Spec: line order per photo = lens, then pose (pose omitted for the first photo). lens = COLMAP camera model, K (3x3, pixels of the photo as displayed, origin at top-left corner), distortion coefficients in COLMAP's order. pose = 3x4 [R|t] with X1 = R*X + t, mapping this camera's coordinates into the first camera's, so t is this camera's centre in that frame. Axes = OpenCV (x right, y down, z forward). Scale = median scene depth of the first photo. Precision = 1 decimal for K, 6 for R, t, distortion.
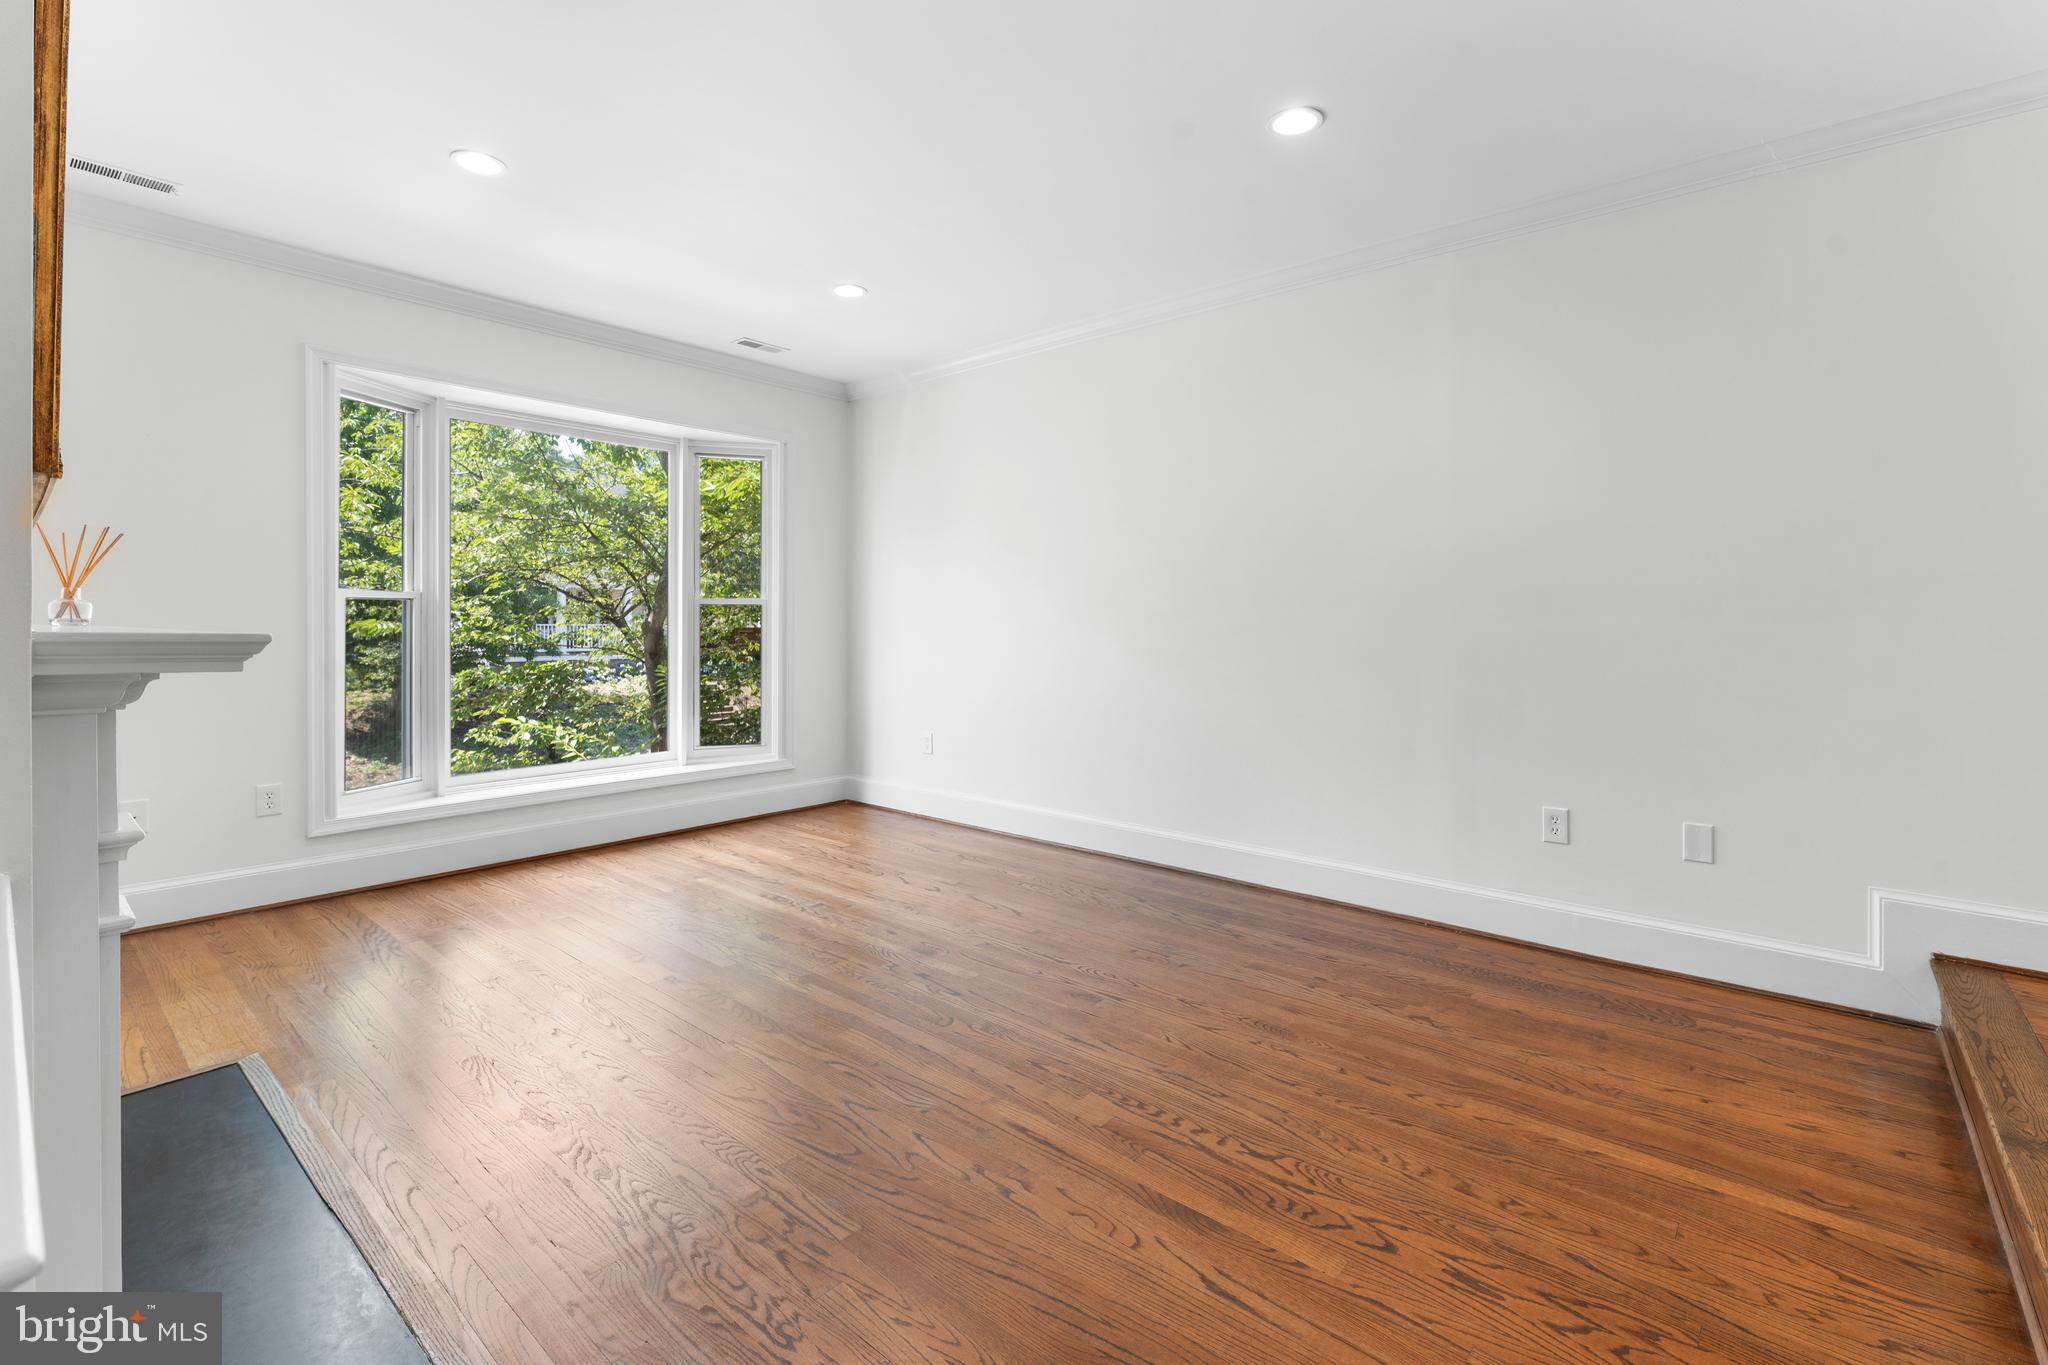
lens RADIAL K [[907.5, 0, 1024.6], [0, 907.5, 626.7], [0, 0, 1]] dist [-0.003591, 0.000431]
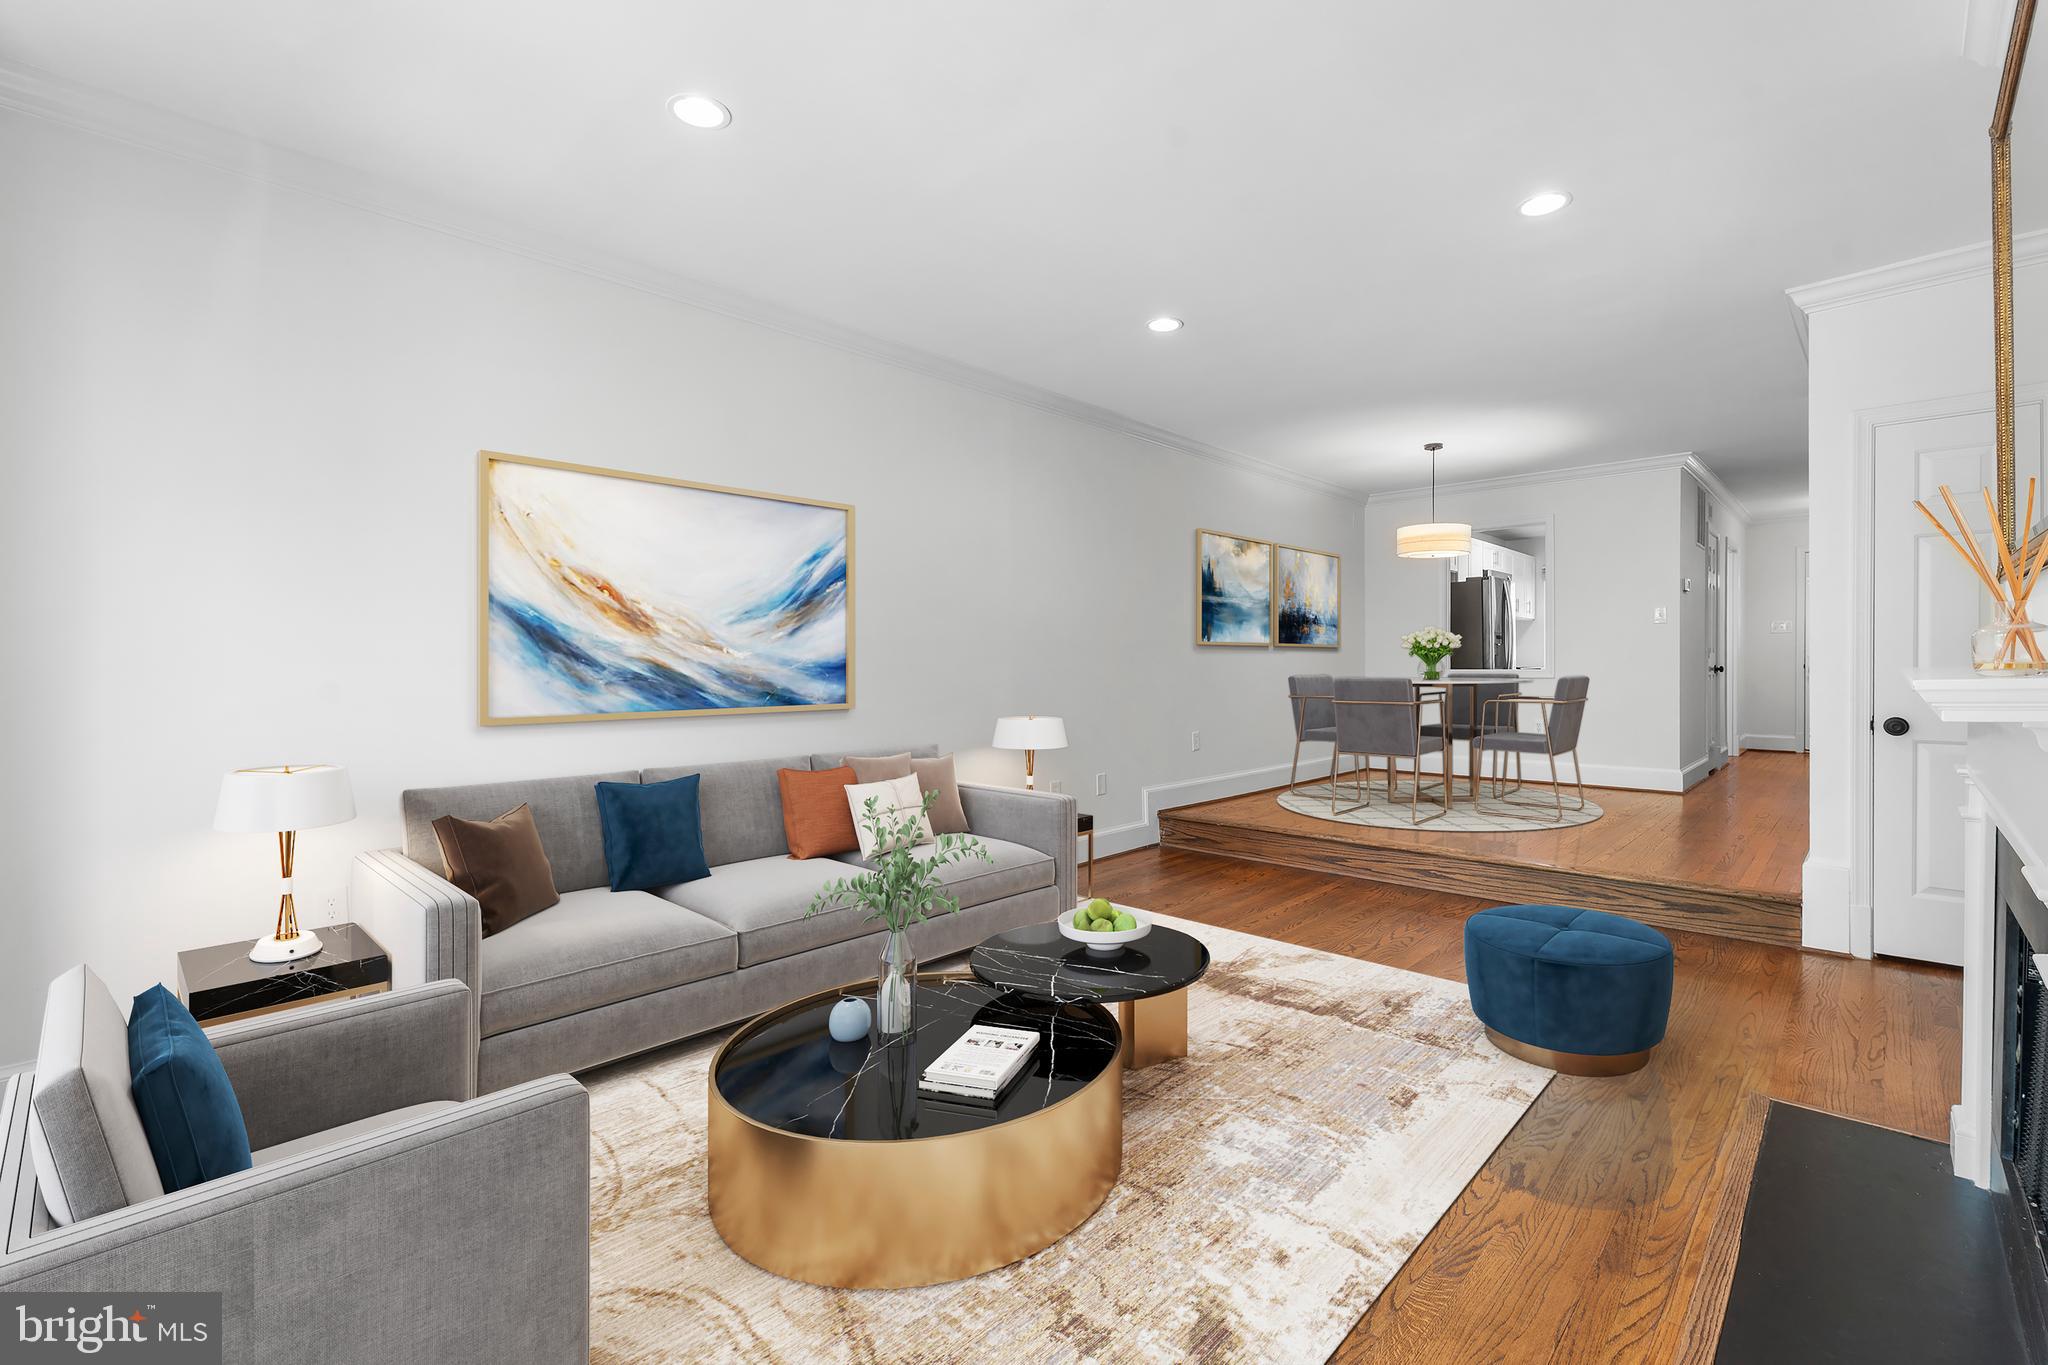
lens RADIAL K [[937.0, 0, 1079.0], [0, 937.0, 661.8], [0, 0, 1]] dist [0.000920, 0.000158]
pose [[-0.004393, -0.003971, 0.999982, -1.395300], [0.003649, 0.999985, 0.003987, -0.009553], [-0.999984, 0.003667, -0.004378, 1.326263]]
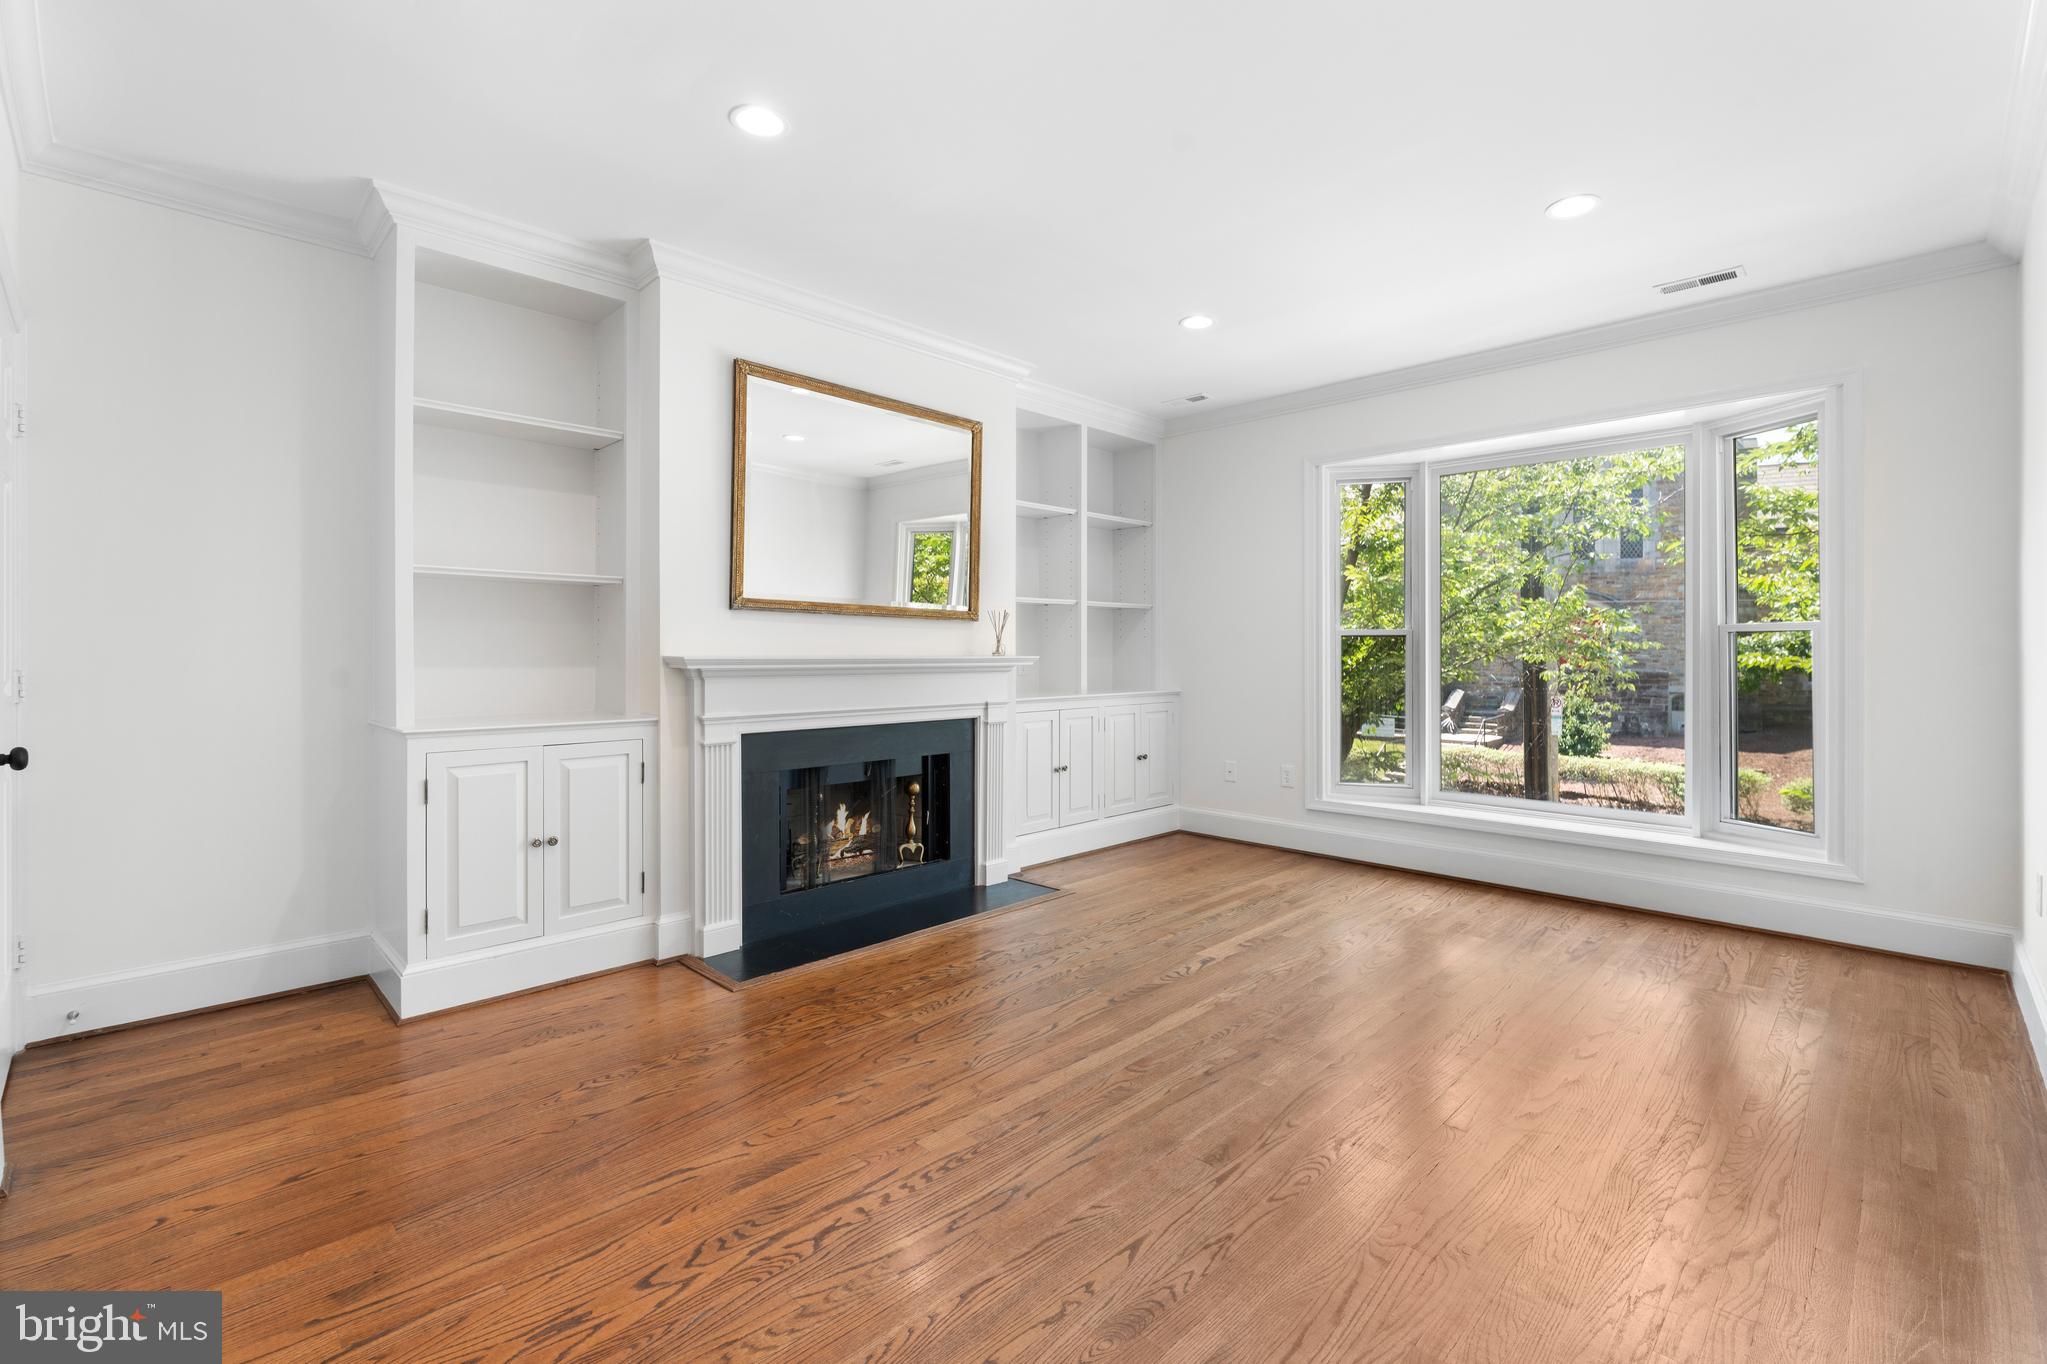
lens RADIAL K [[890.5, 0, 1039.4], [0, 890.5, 653.5], [0, 0, 1]] dist [-0.000372, 0.000114]
pose [[-0.061648, -0.001134, -0.998097, 0.979056], [-0.006627, 0.999978, -0.000726, -0.004932], [0.998076, 0.006570, -0.061654, 1.079006]]
